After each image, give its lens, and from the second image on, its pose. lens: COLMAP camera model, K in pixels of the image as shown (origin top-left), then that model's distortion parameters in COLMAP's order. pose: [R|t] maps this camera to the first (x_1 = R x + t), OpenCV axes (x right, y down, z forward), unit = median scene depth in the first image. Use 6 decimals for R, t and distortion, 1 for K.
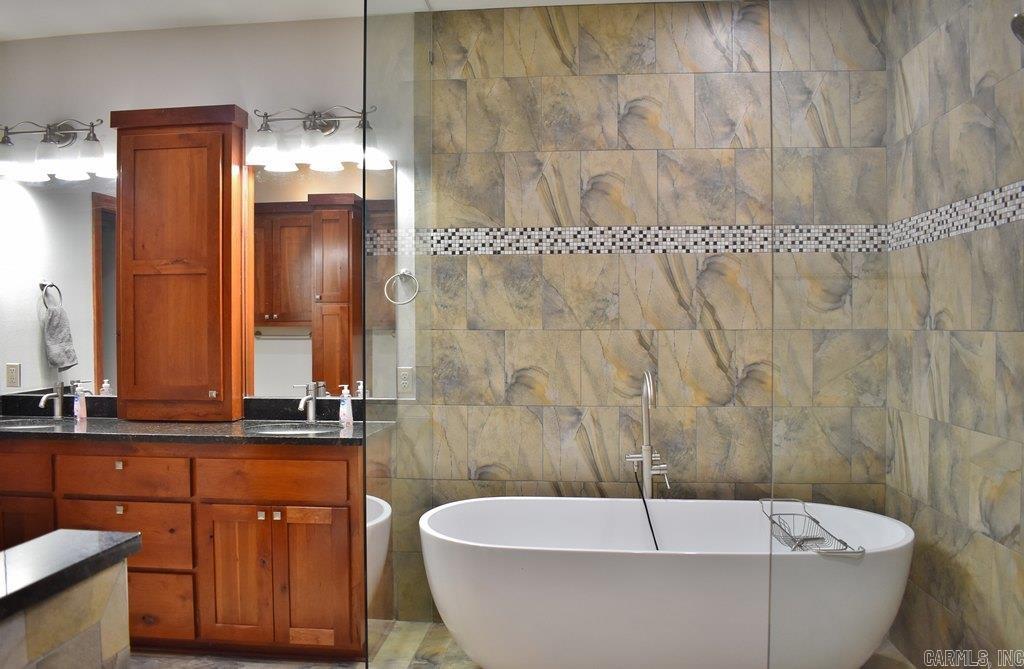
lens RADIAL K [[825.0, 0, 512.0], [0, 825.0, 334.5], [0, 0, 1]] dist [-0.091328, 0.007393]
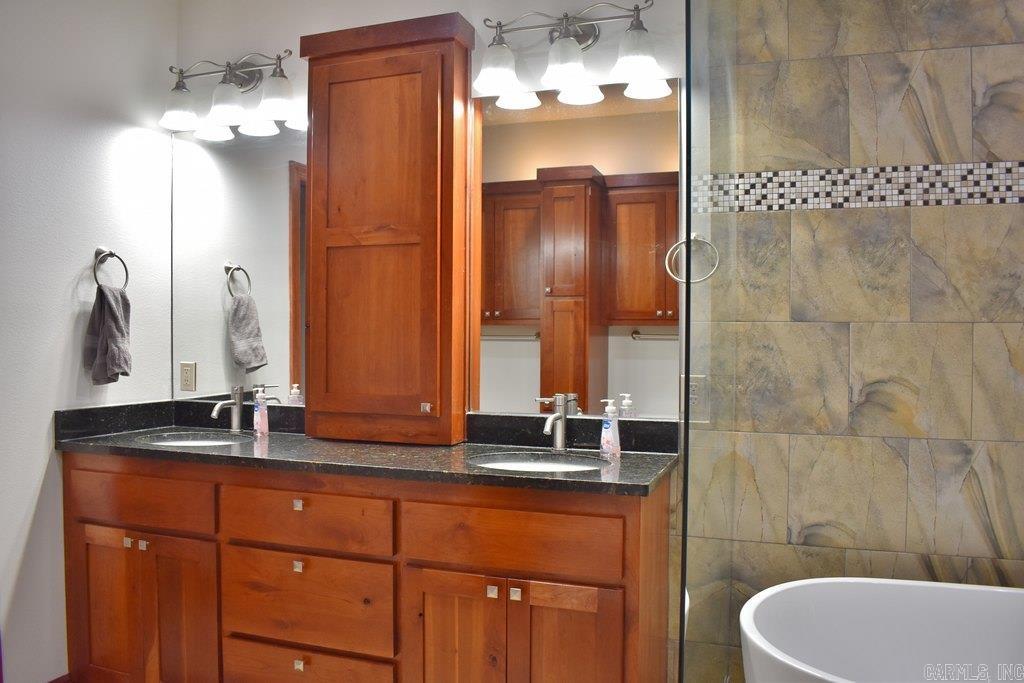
lens RADIAL K [[799.8, 0, 512.0], [0, 799.8, 341.5], [0, 0, 1]] dist [-0.094087, 0.014094]
pose [[0.969937, 0.009996, -0.243151, -0.118083], [-0.010799, 0.999940, -0.001968, 0.014502], [0.243117, 0.004534, 0.969986, 0.321357]]
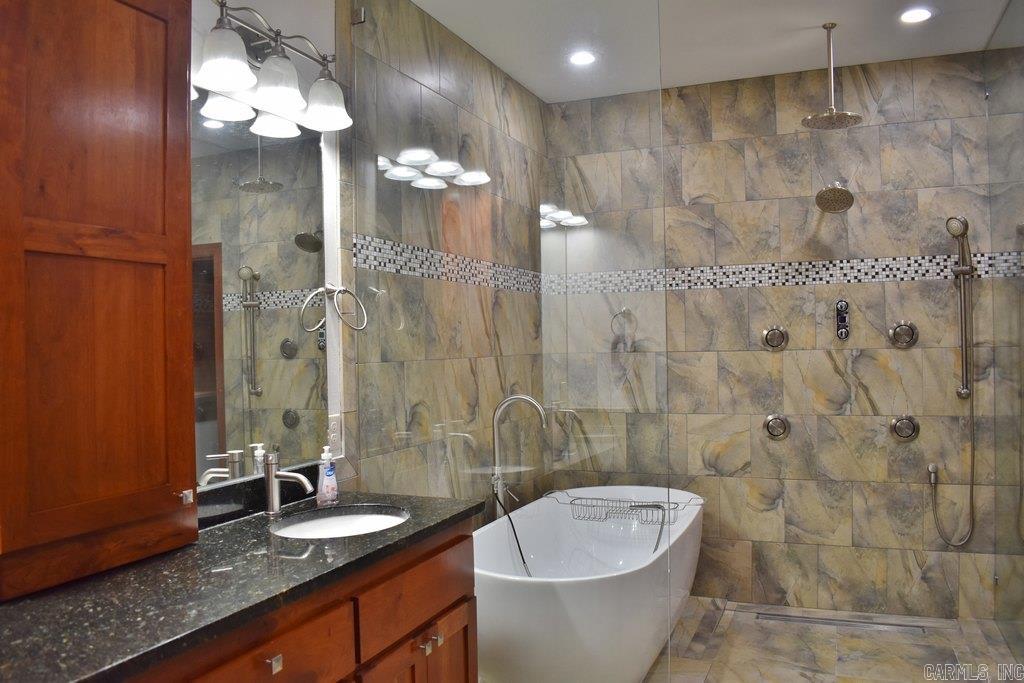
lens RADIAL K [[799.8, 0, 512.0], [0, 799.8, 341.5], [0, 0, 1]] dist [-0.094087, 0.014094]
pose [[0.295984, -0.000027, 0.955193, -0.776402], [0.029437, 0.999525, -0.009094, -0.015202], [-0.954739, 0.030810, 0.295844, 0.642965]]
